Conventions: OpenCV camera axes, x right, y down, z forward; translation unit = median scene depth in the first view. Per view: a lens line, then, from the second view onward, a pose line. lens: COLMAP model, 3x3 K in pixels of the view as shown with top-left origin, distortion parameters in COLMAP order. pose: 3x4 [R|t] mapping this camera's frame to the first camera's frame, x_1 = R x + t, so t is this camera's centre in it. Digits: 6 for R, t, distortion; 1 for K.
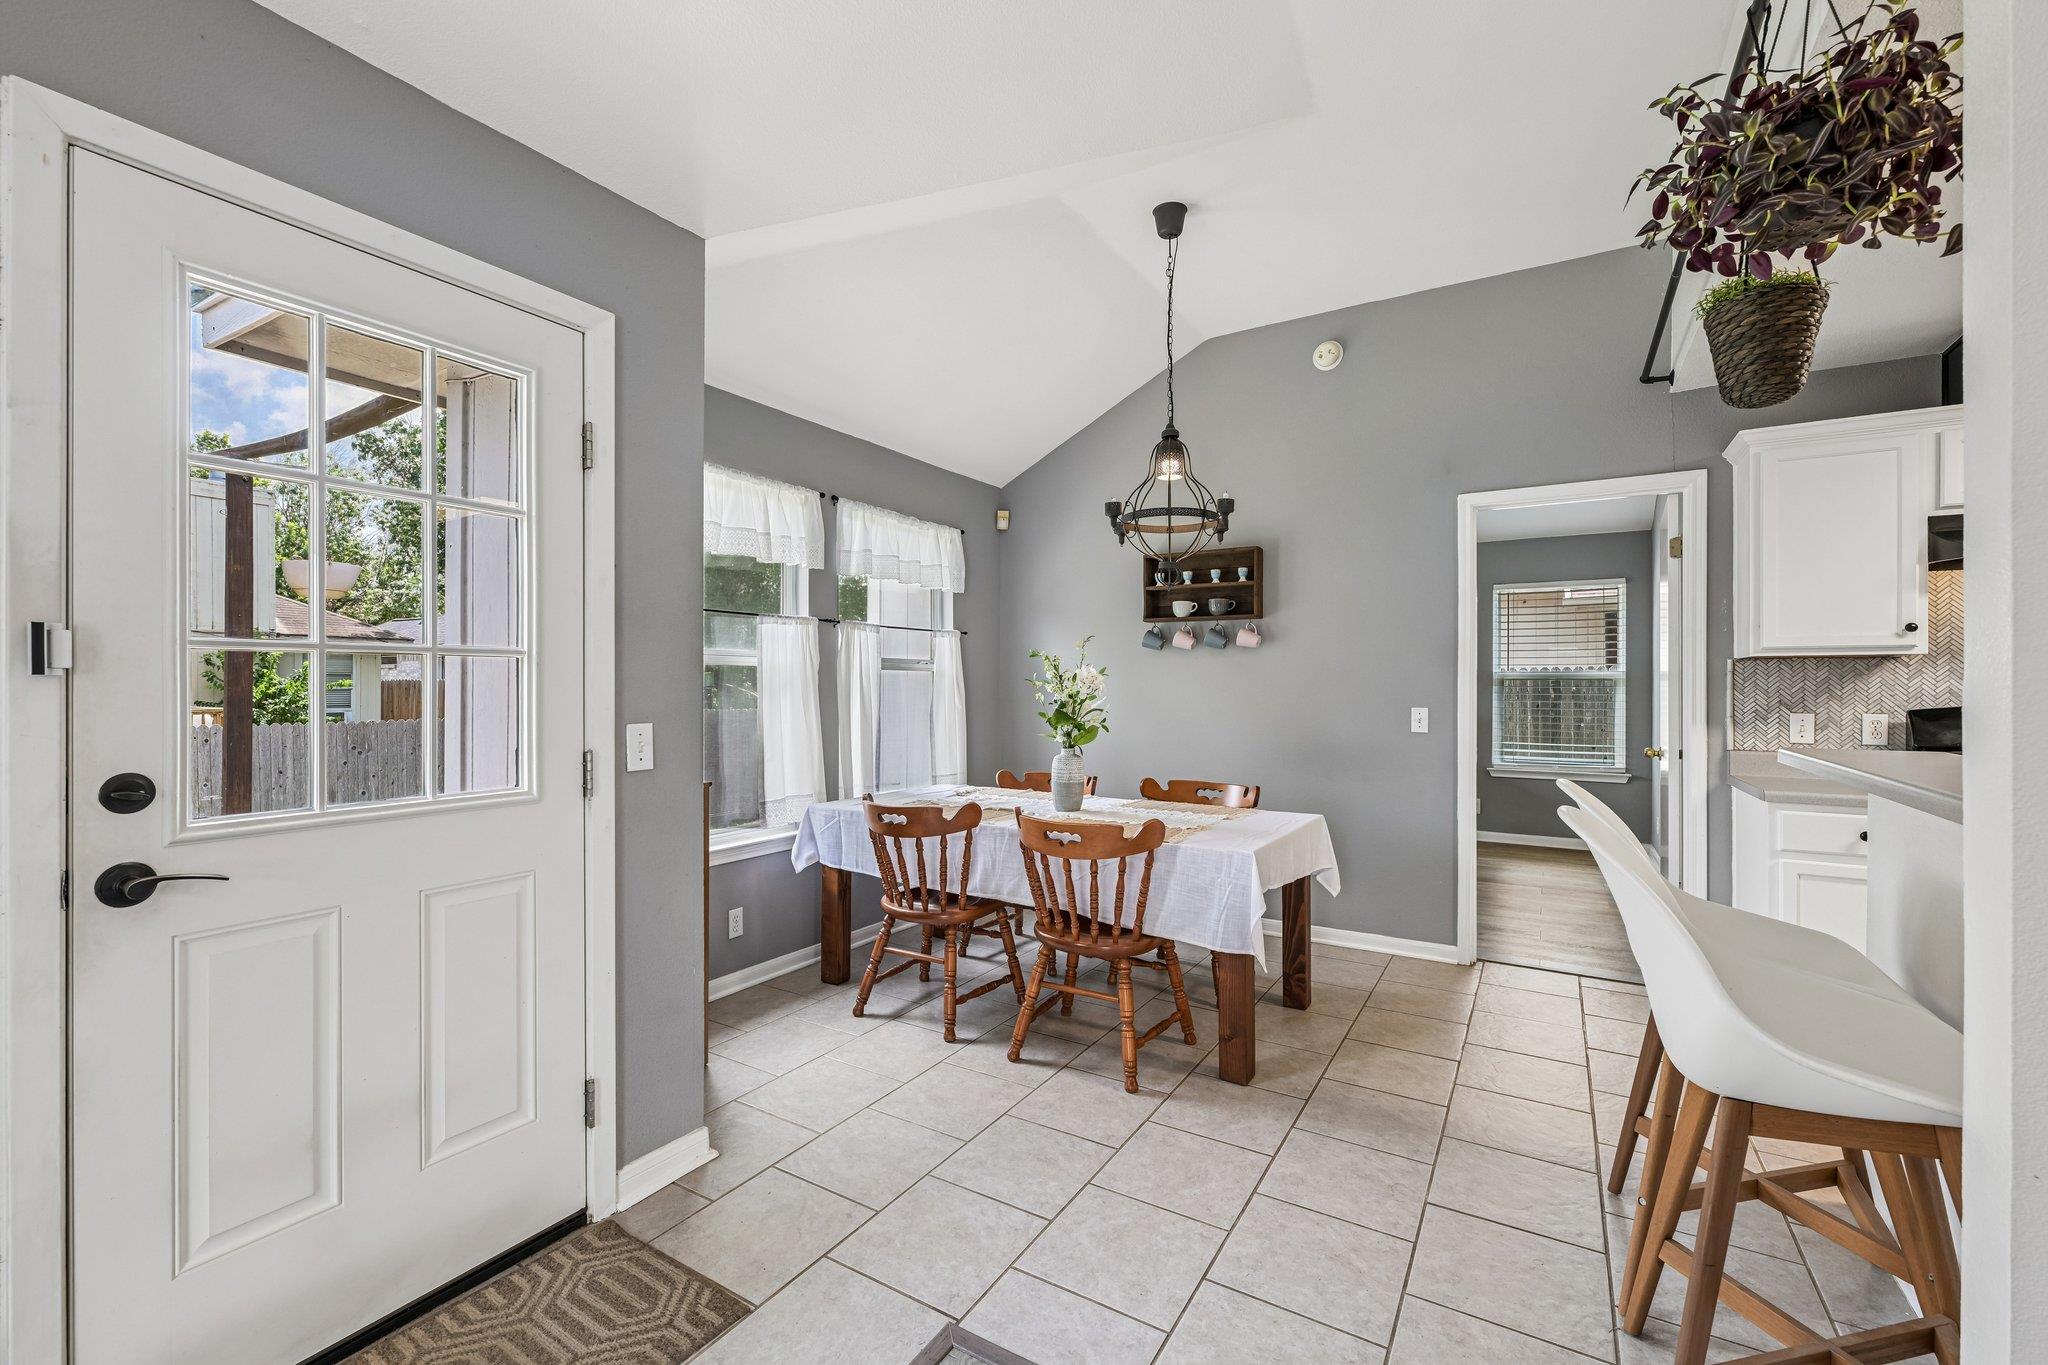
lens RADIAL K [[871.8, 0, 1031.2], [0, 871.8, 679.8], [0, 0, 1]] dist [0.000028, 0.000087]
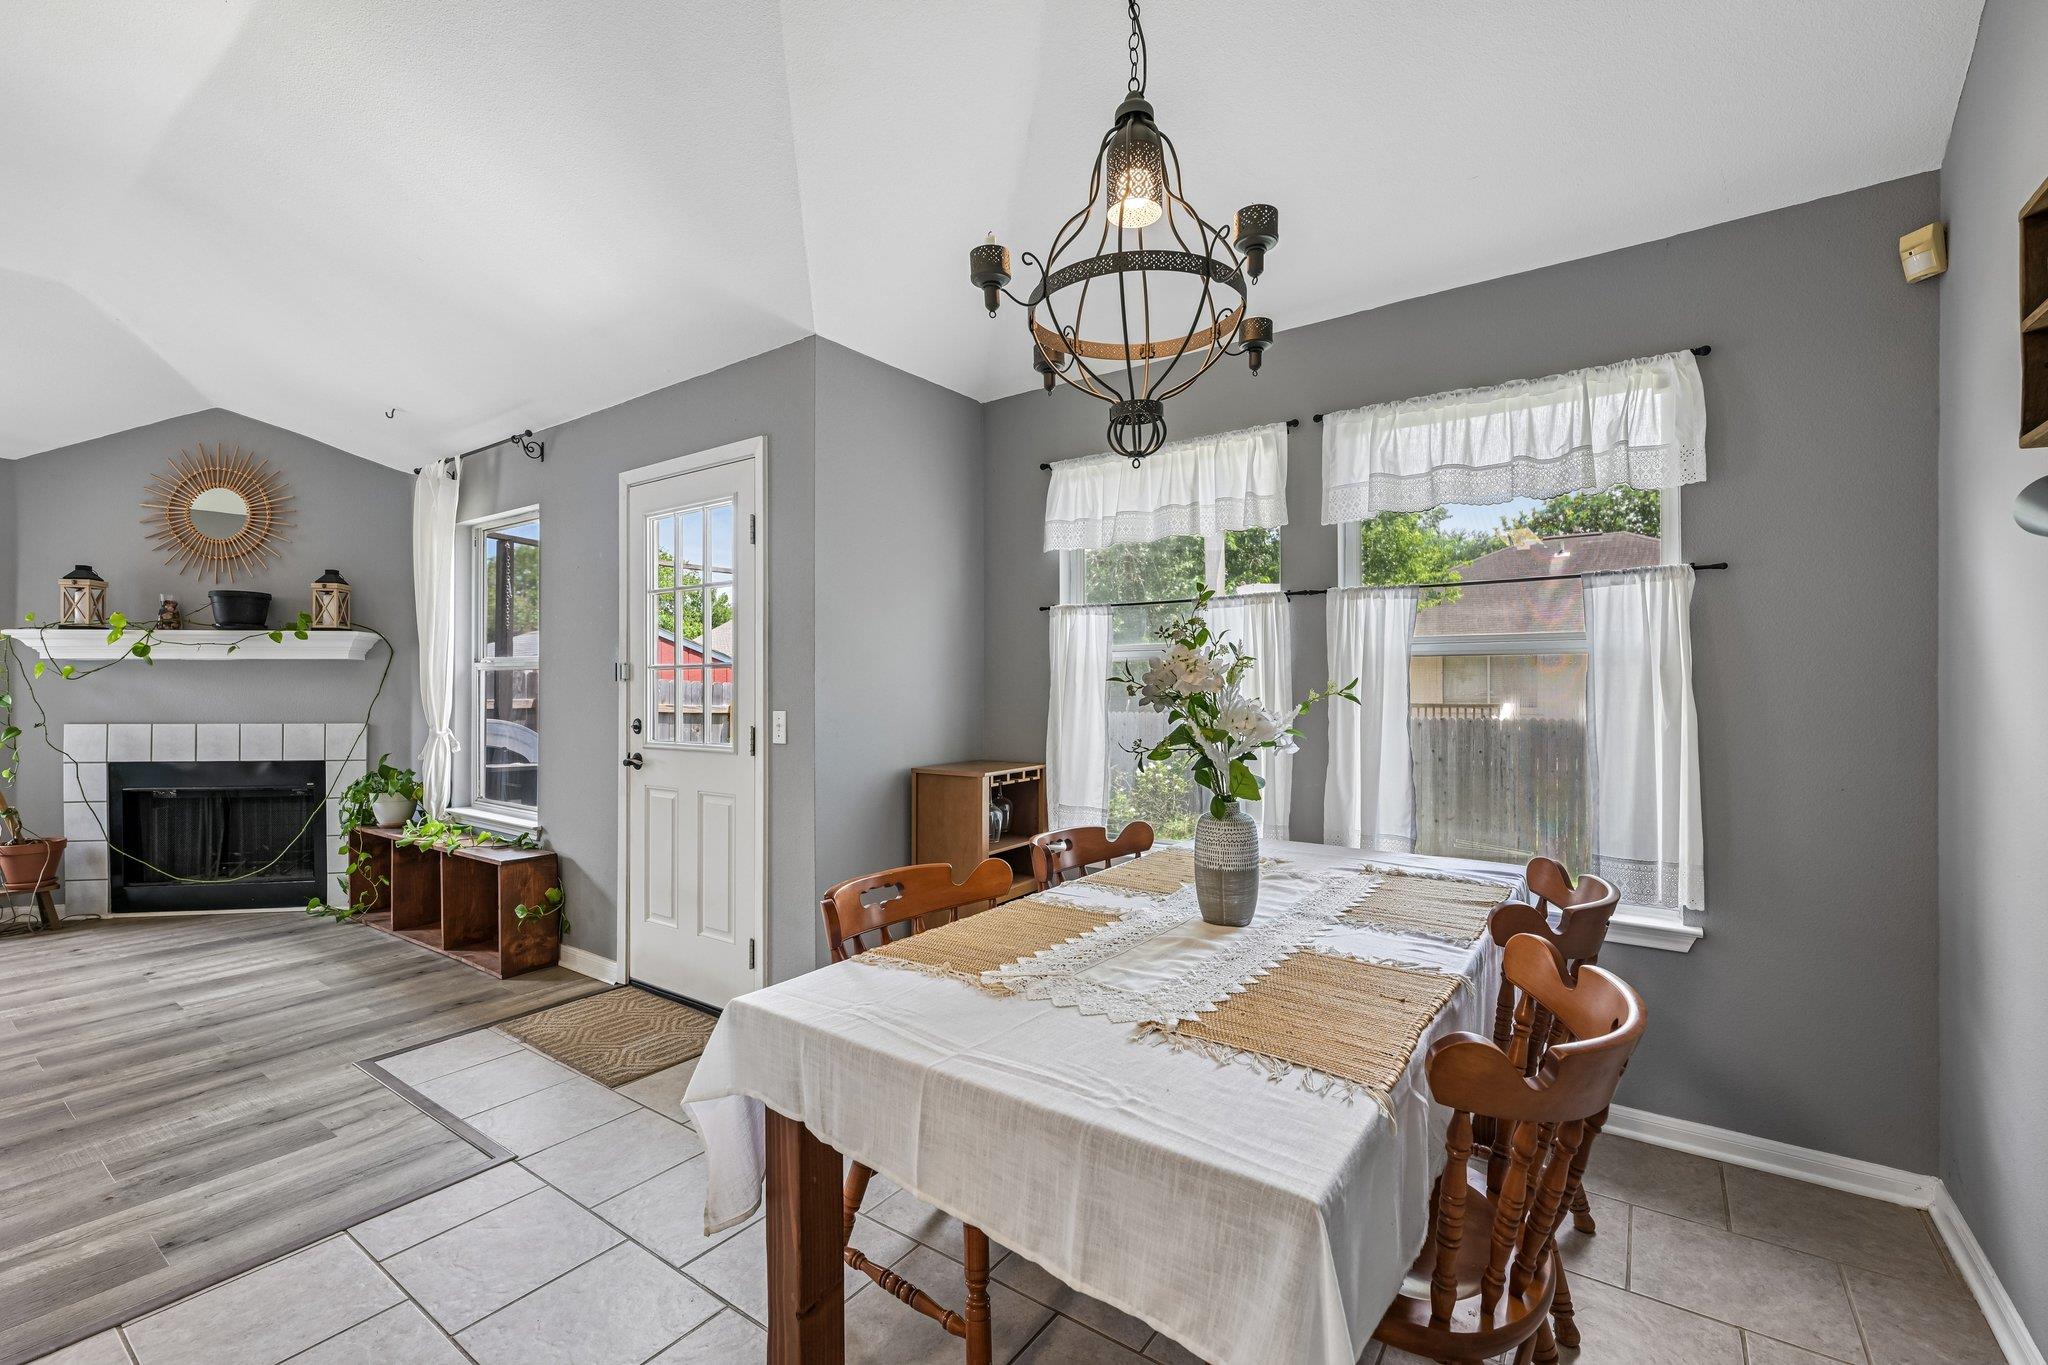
lens RADIAL K [[885.5, 0, 1034.8], [0, 885.5, 684.5], [0, 0, 1]] dist [0.000837, -0.003547]
pose [[-0.088768, 0.003342, -0.996047, 0.962380], [0.011810, 0.999928, 0.002303, 0.008175], [0.995982, -0.011559, -0.088801, 1.553555]]
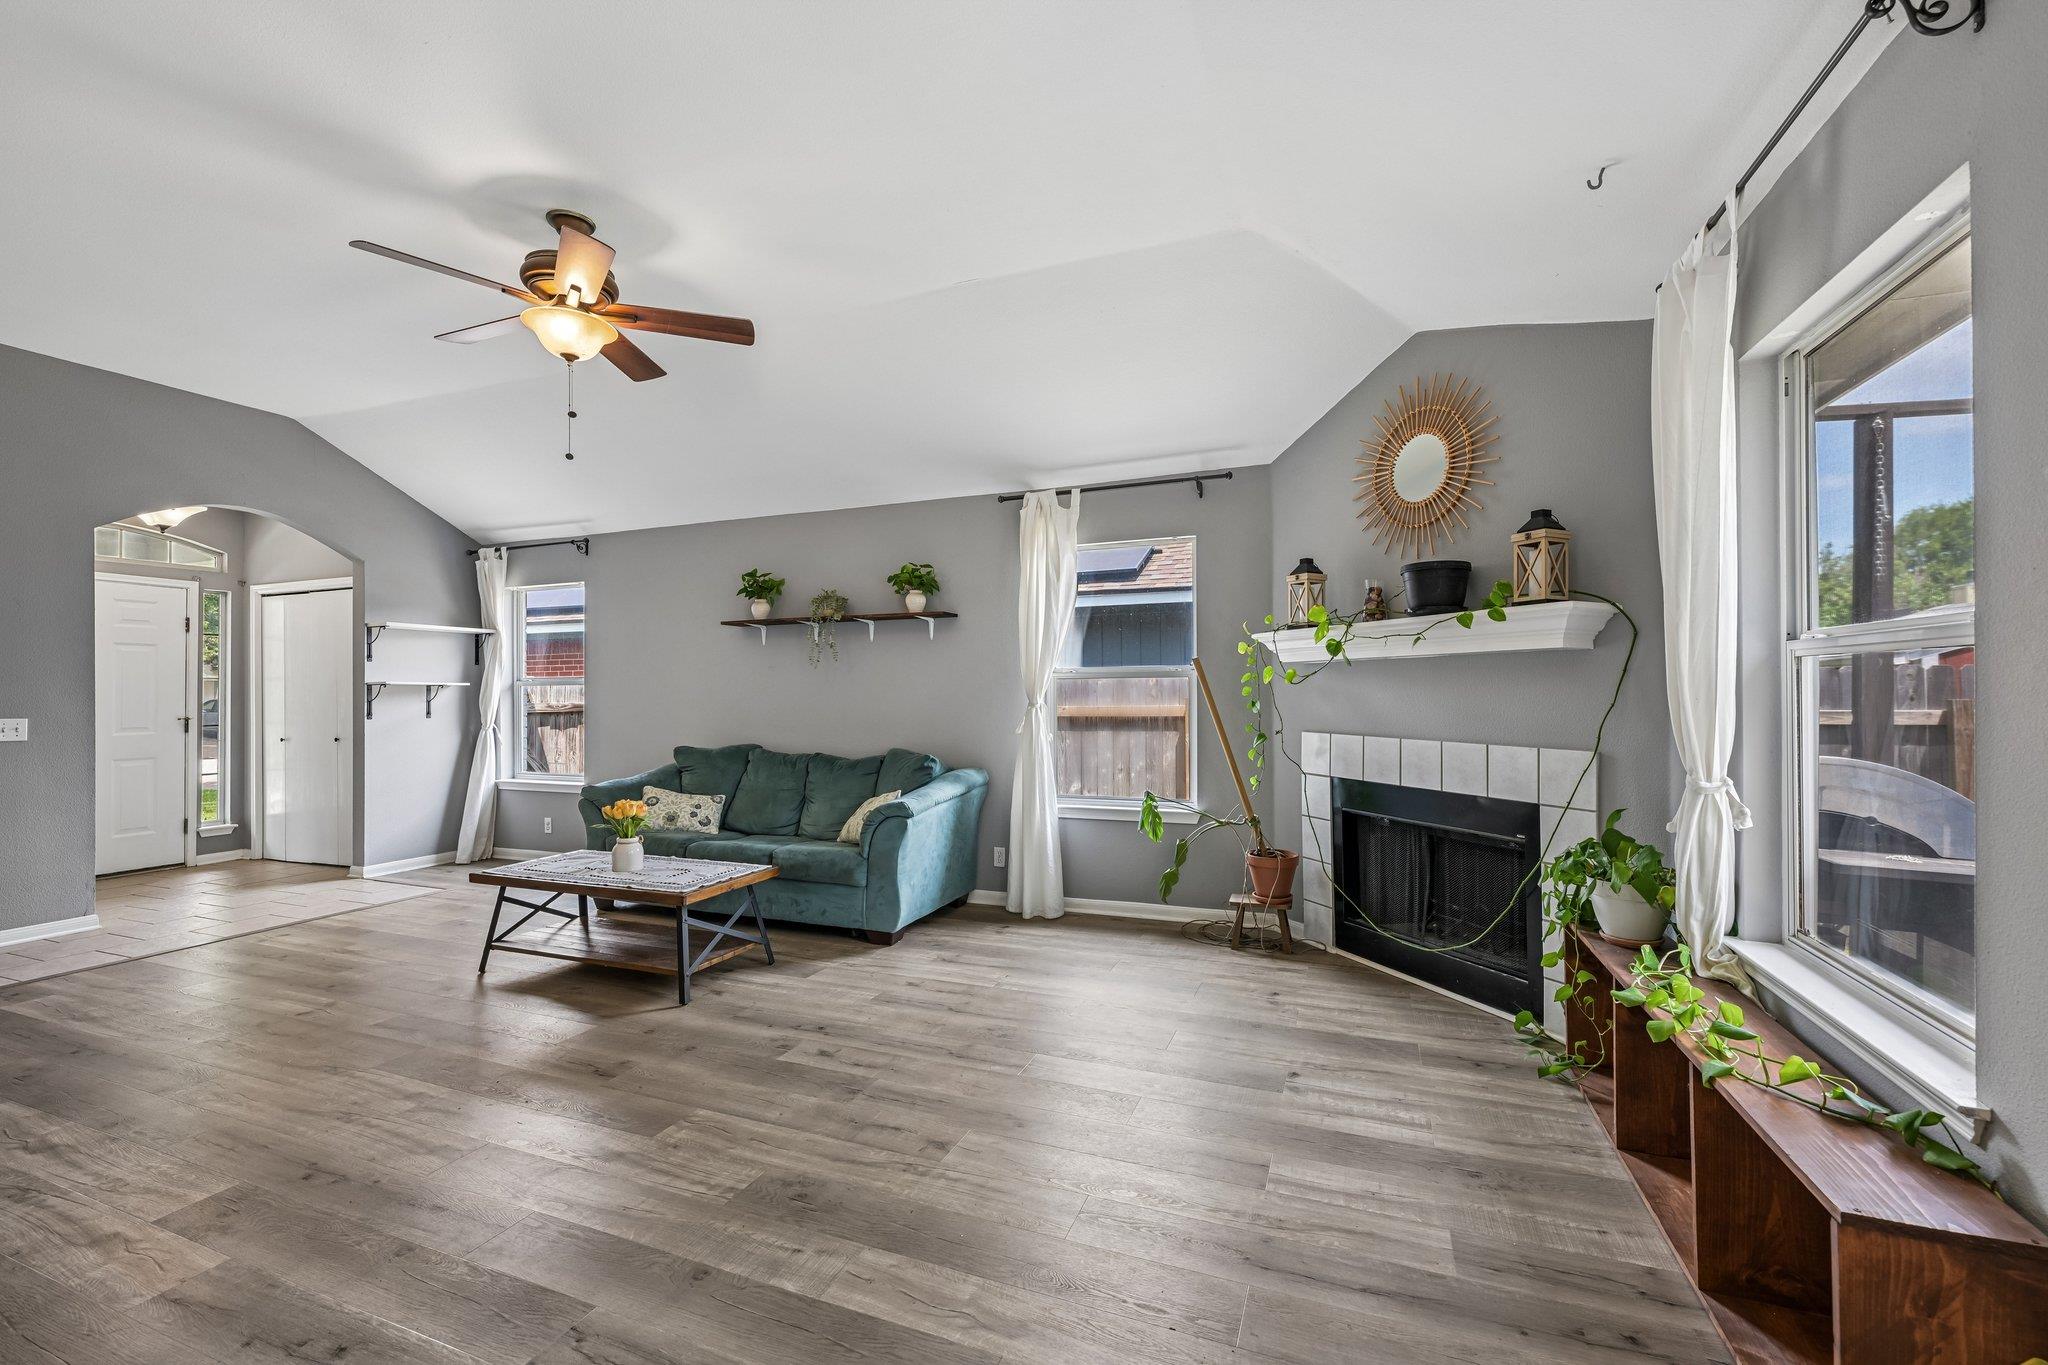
lens RADIAL K [[851.6, 0, 1022.6], [0, 851.6, 685.8], [0, 0, 1]] dist [-0.000421, -0.000054]
pose [[-0.989042, 0.007915, -0.147420, -0.068714], [0.010534, 0.999800, -0.016991, 0.002679], [0.147256, -0.018358, -0.988928, 0.827816]]
